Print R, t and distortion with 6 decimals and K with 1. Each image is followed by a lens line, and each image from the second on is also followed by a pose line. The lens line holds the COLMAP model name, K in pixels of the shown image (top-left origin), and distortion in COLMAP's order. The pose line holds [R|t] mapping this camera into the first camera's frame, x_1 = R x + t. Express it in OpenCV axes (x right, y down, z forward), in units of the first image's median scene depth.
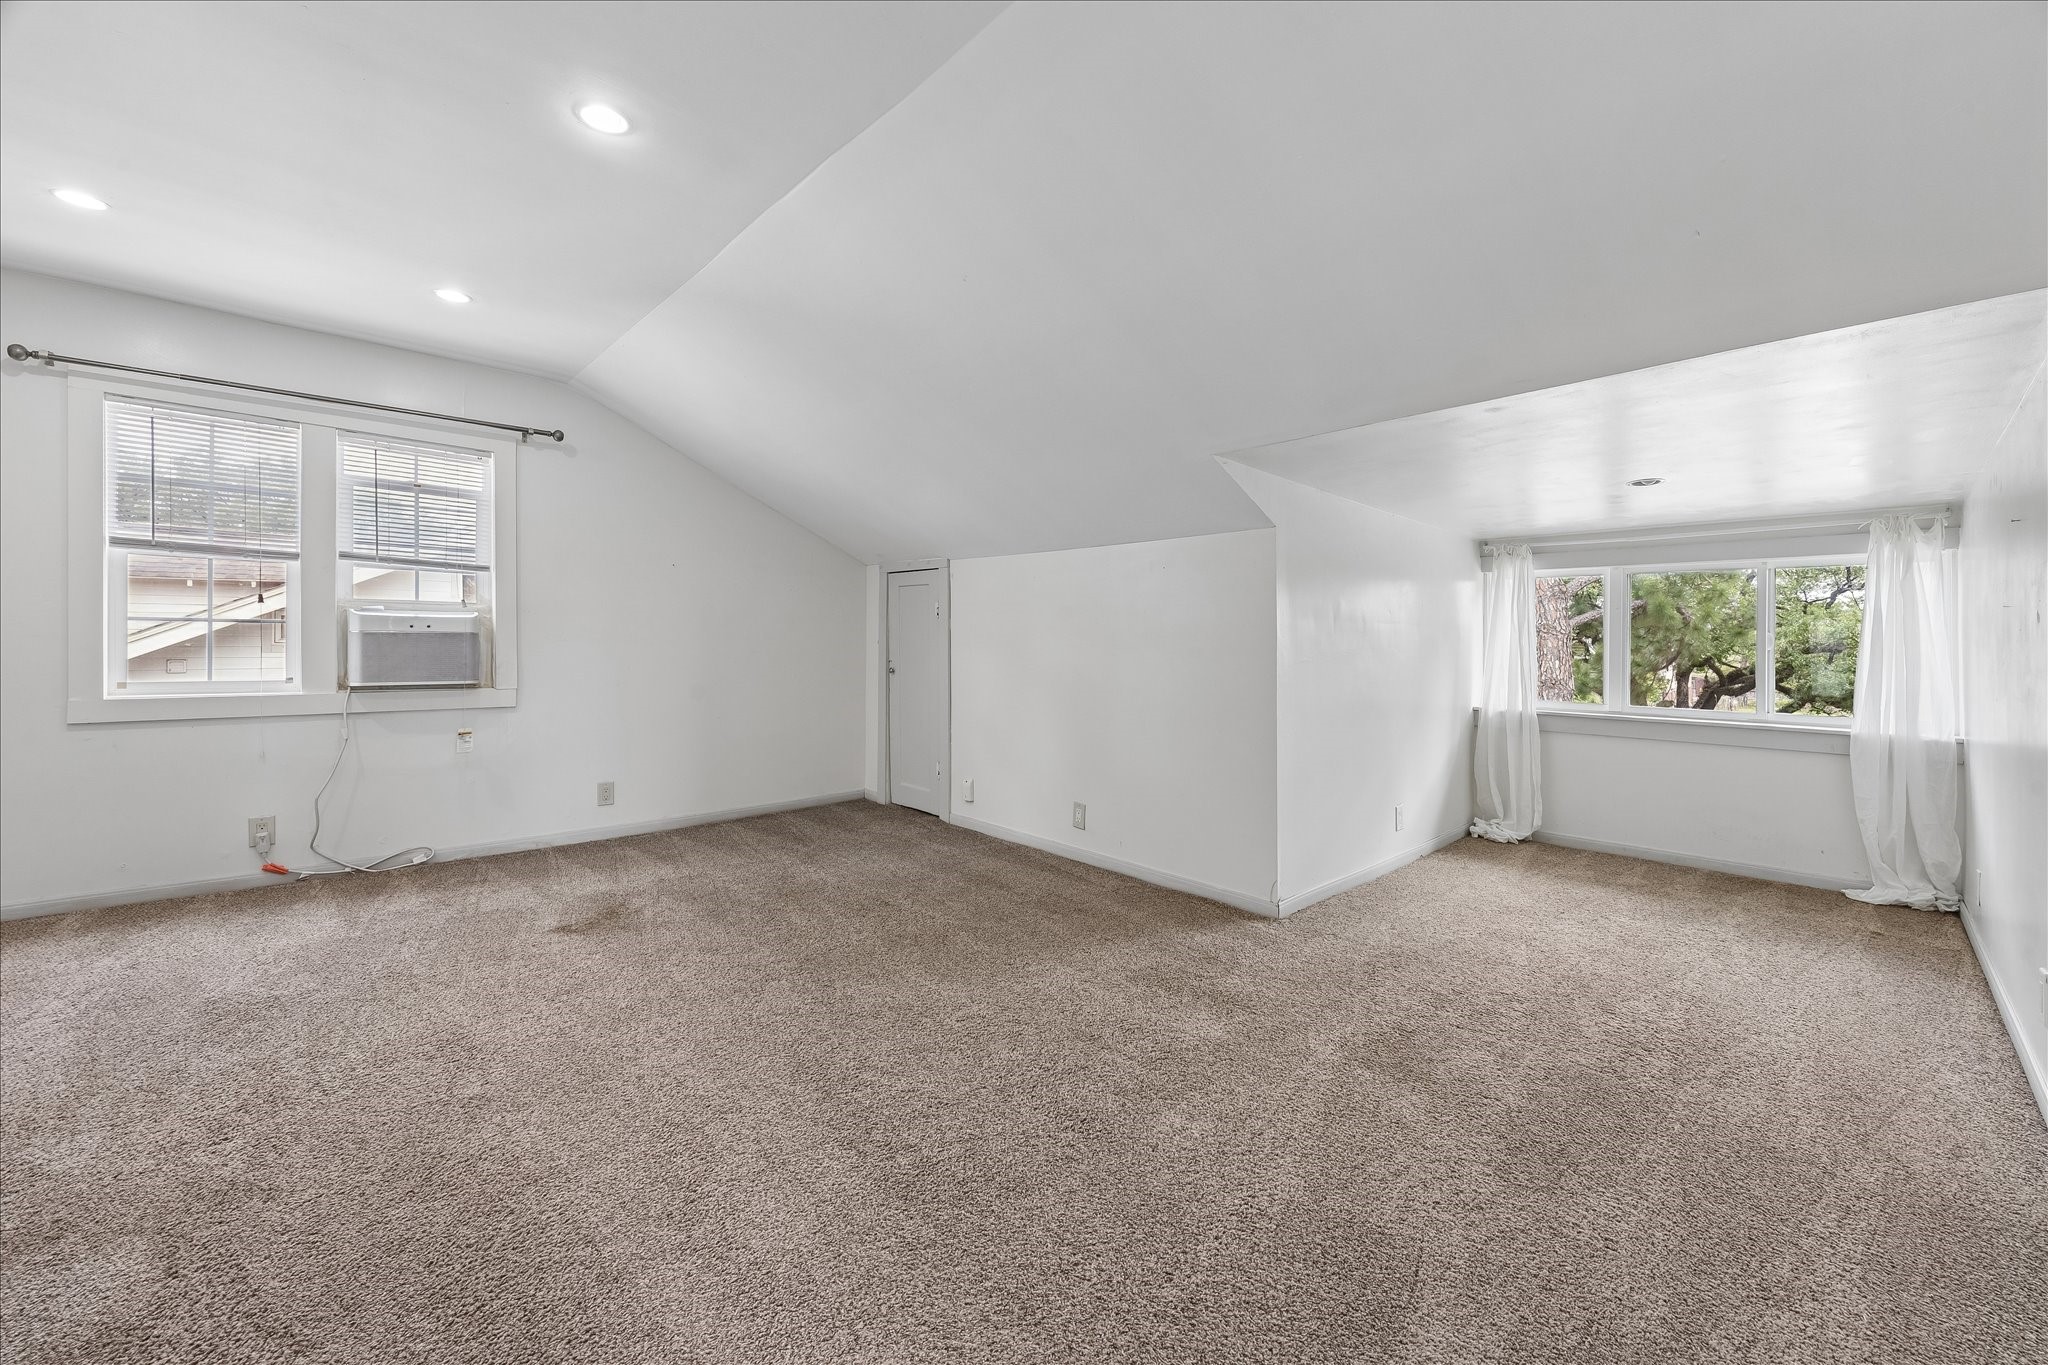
lens RADIAL K [[810.6, 0, 1035.1], [0, 810.6, 648.6], [0, 0, 1]] dist [0.000233, 0.000165]
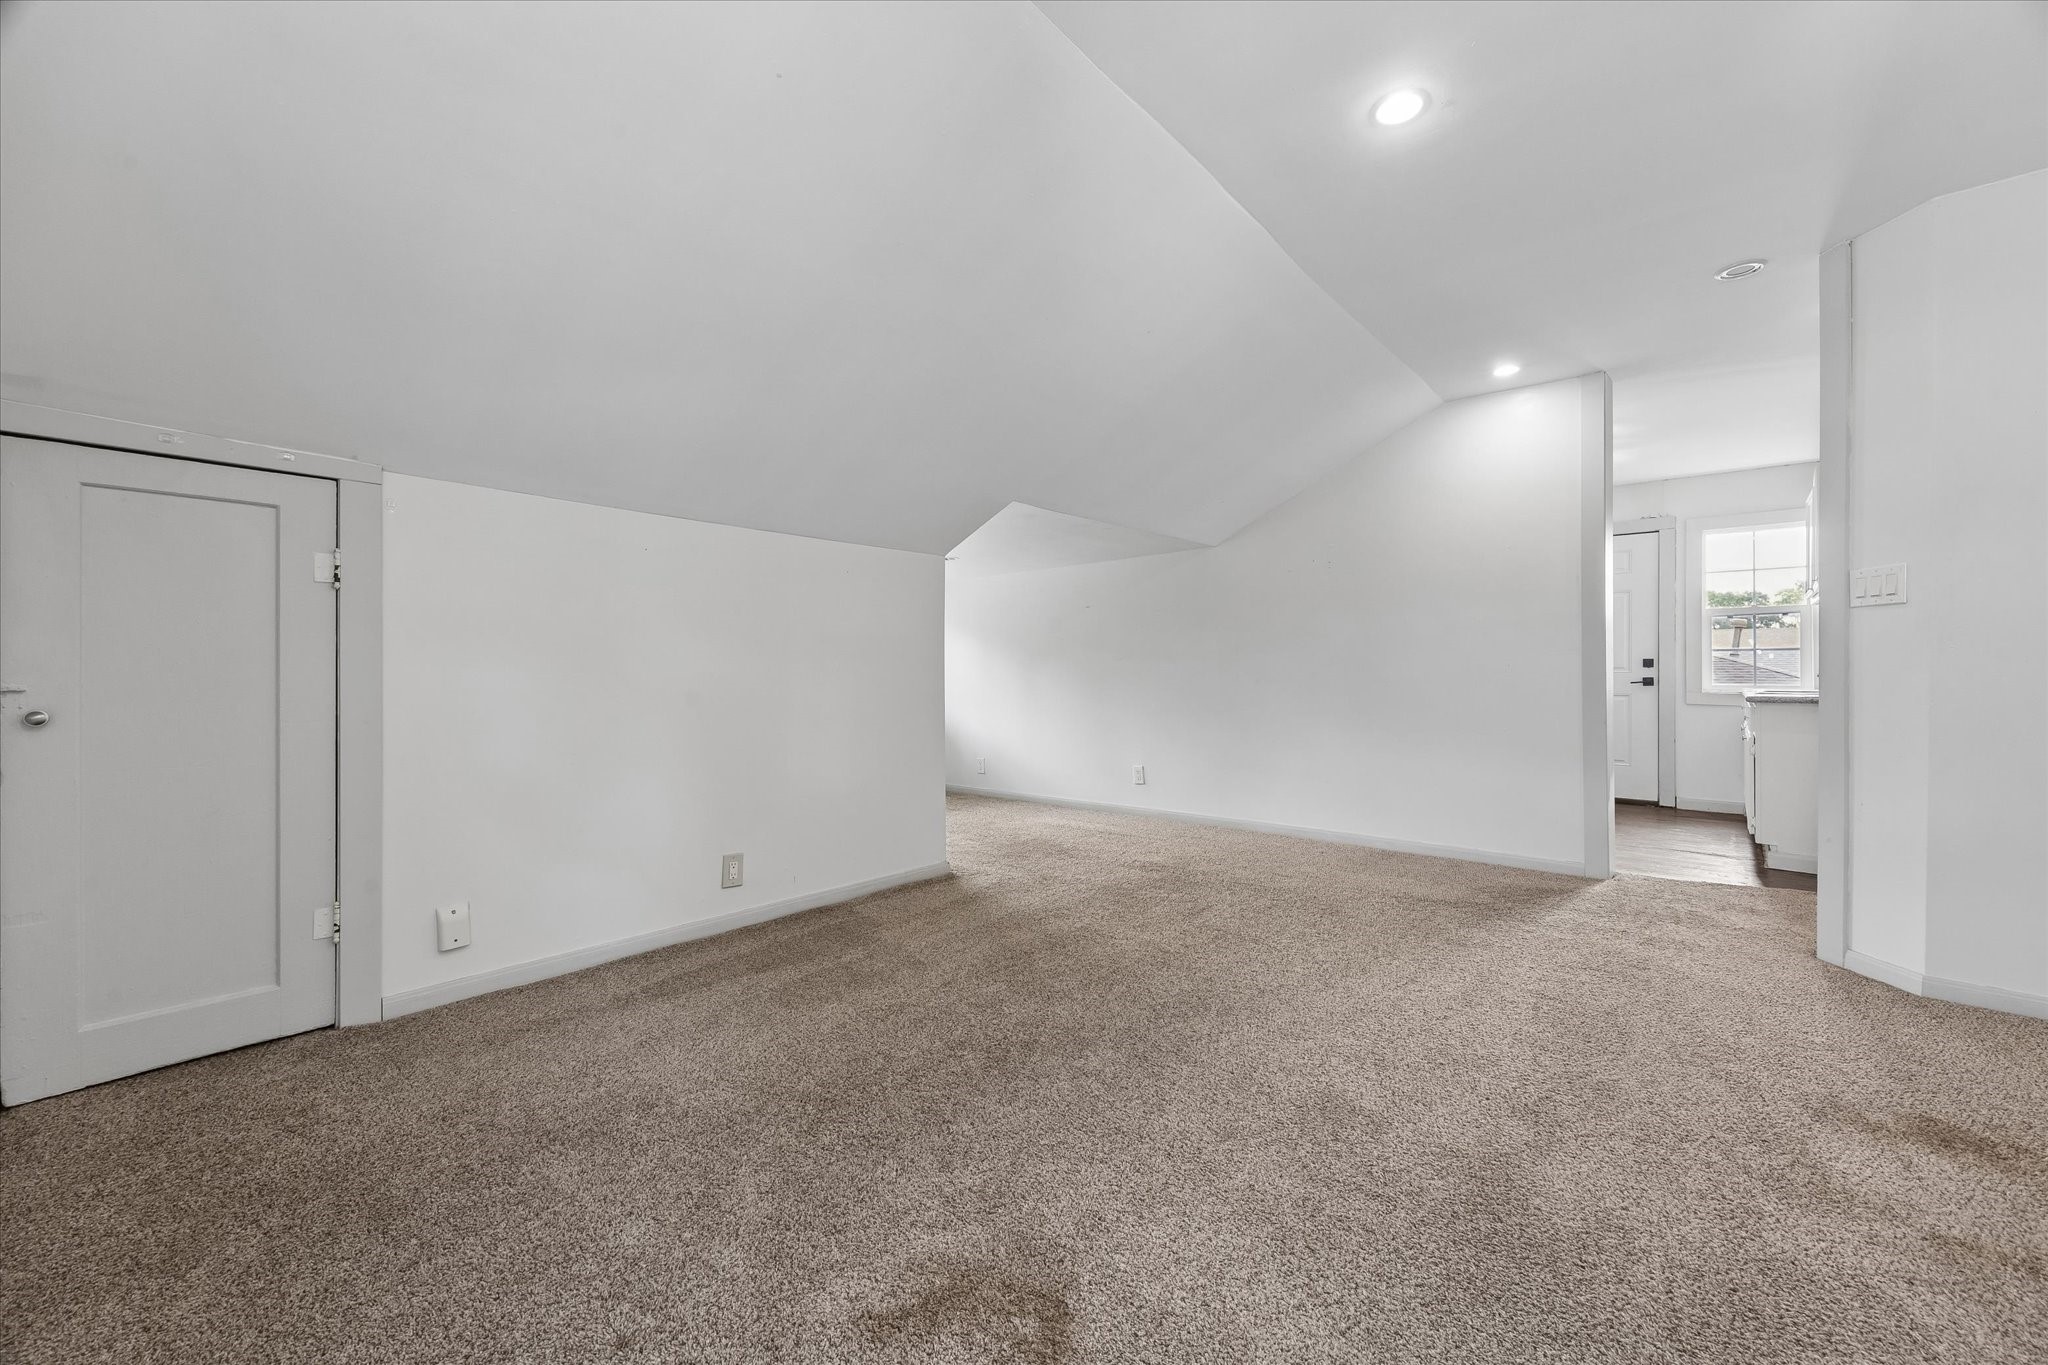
lens RADIAL K [[810.6, 0, 1035.1], [0, 810.6, 648.6], [0, 0, 1]] dist [0.000233, 0.000165]
pose [[-0.096780, 0.003071, 0.995301, -0.746730], [-0.001143, 0.999994, -0.003196, -0.004784], [-0.995305, -0.001447, -0.096776, 0.784668]]
